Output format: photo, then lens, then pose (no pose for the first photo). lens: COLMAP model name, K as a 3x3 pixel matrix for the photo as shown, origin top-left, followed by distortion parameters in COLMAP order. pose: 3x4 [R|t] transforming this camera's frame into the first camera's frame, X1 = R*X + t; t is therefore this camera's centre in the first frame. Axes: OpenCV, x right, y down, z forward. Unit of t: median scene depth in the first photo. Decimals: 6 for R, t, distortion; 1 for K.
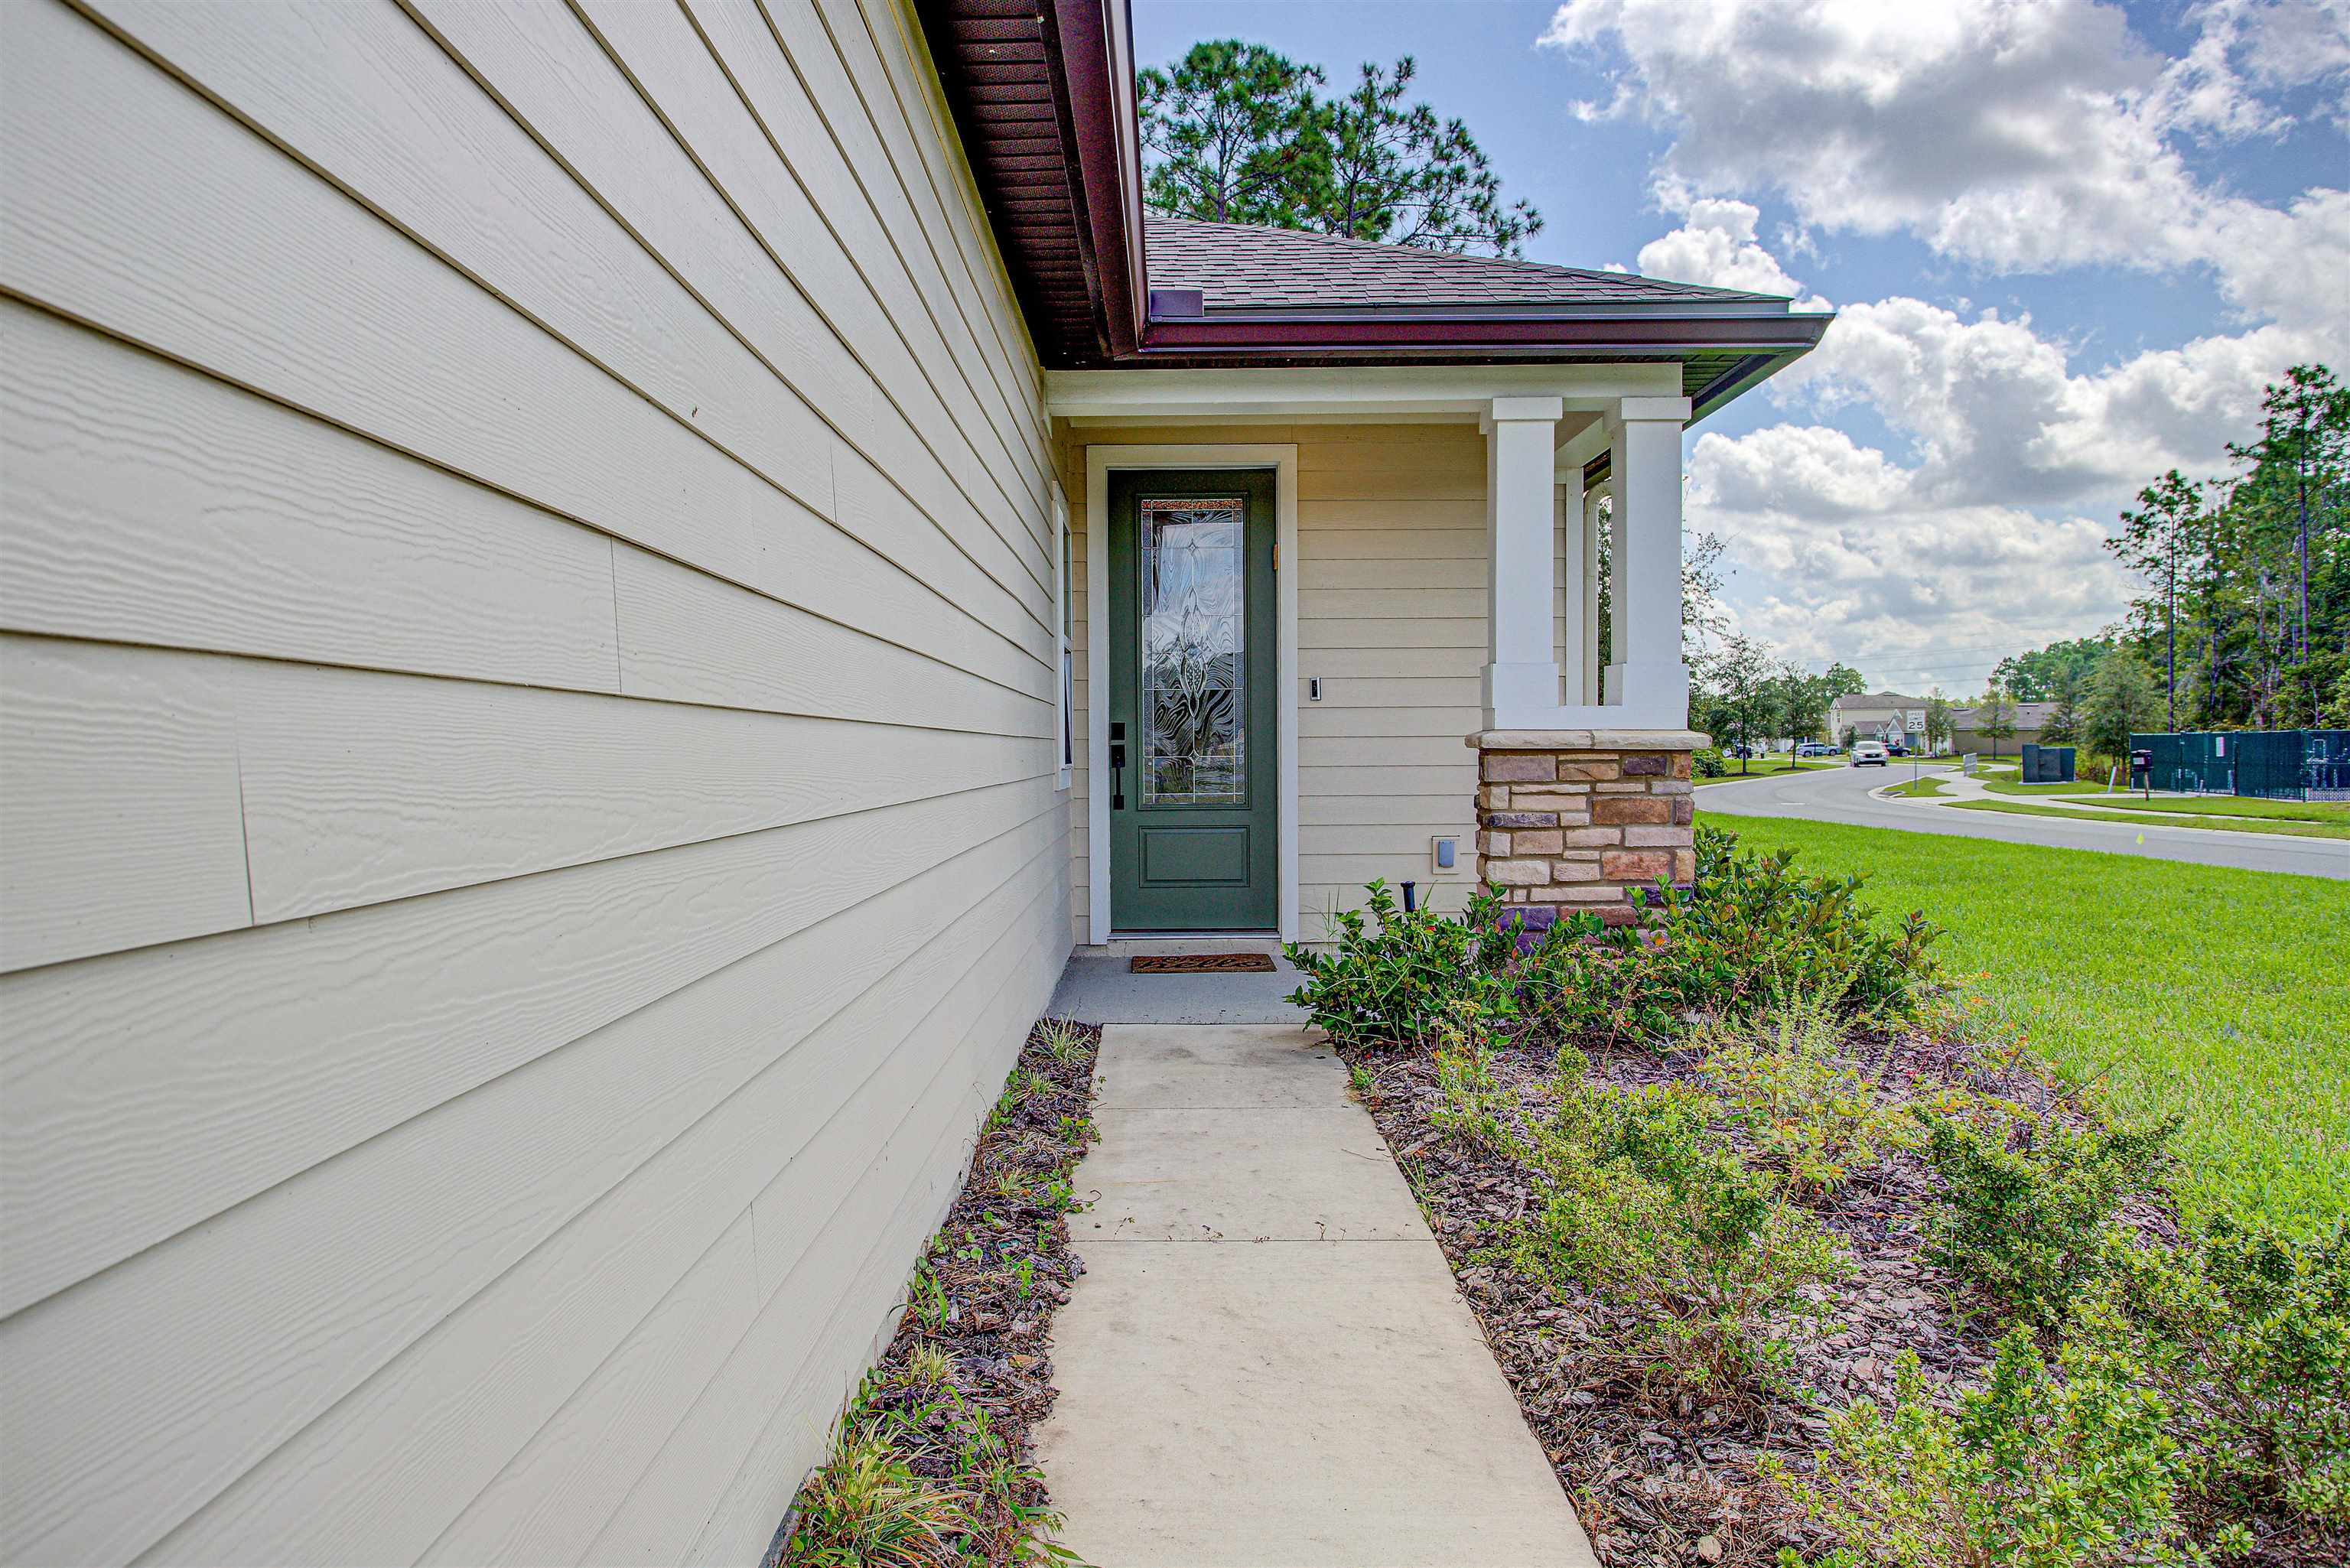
lens RADIAL K [[1433.4, 0, 1175.0], [0, 1433.4, 784.0], [0, 0, 1]] dist [-0.003364, -0.001219]
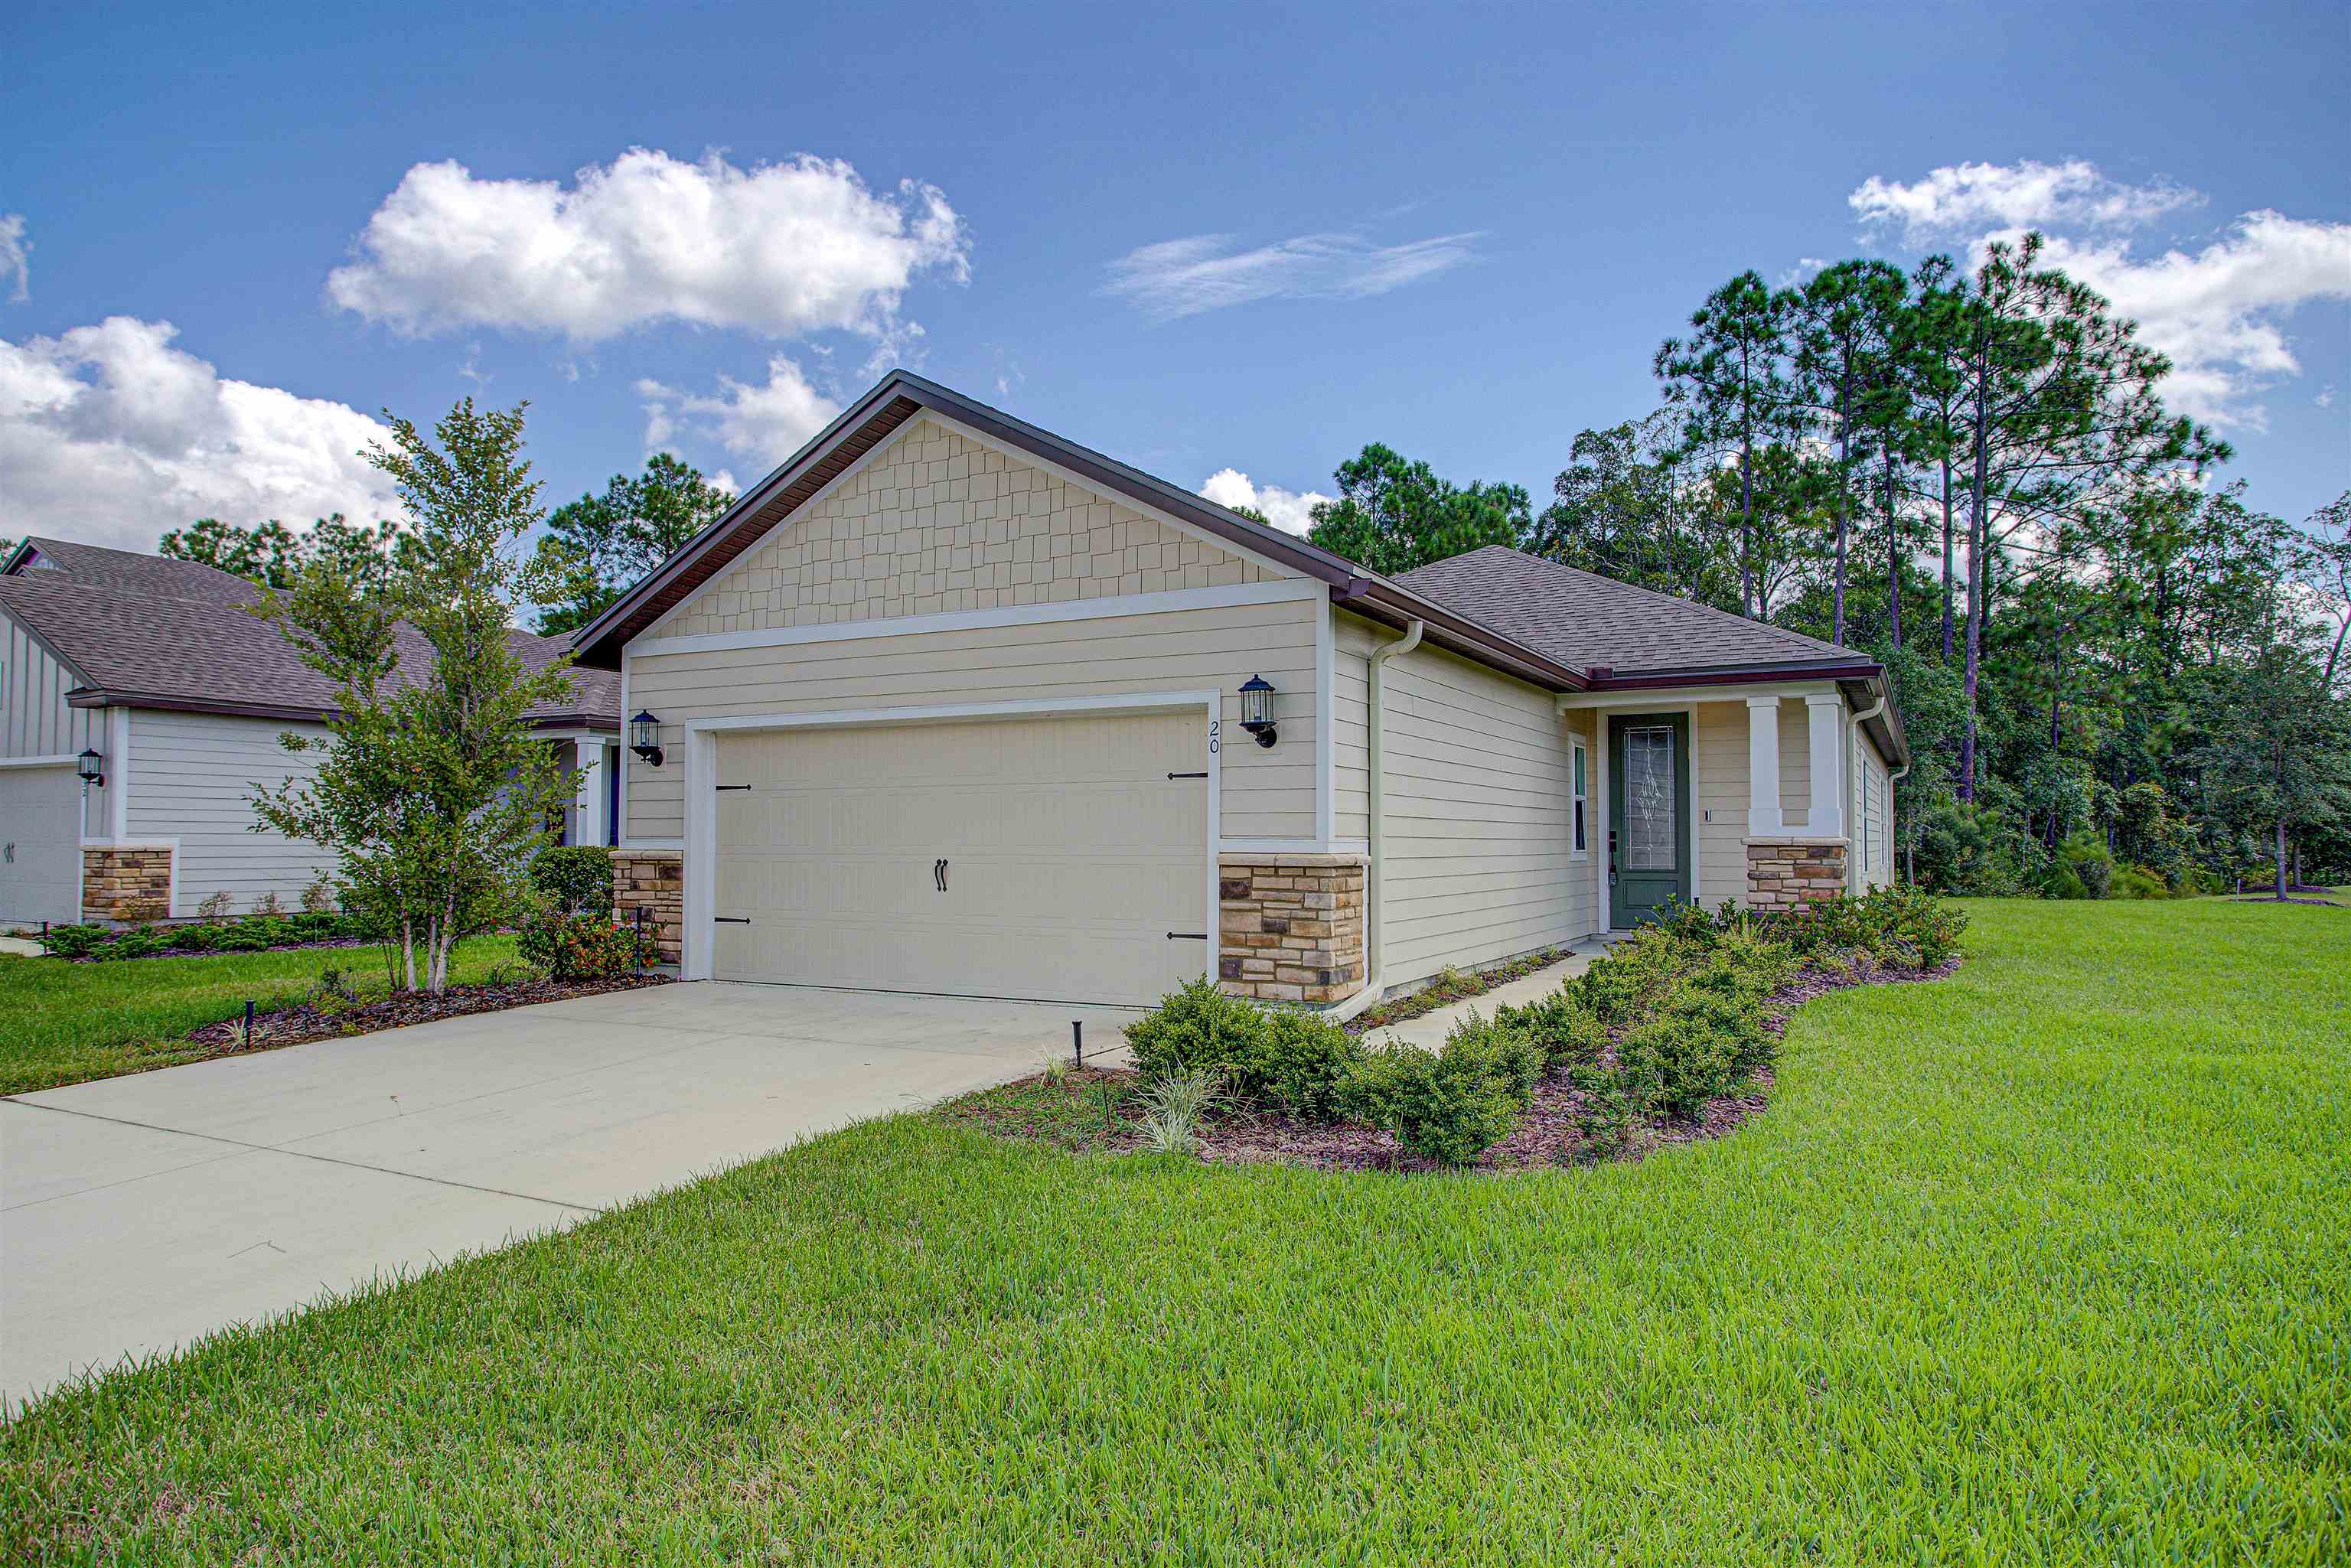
lens RADIAL K [[1434.1, 0, 1175.5], [0, 1434.1, 784.0], [0, 0, 1]] dist [-0.003364, -0.001219]
pose [[0.876250, -0.015902, -0.481594, 0.422978], [-0.013498, 0.998253, -0.057521, 0.019174], [0.481667, 0.056903, 0.874505, -1.200024]]
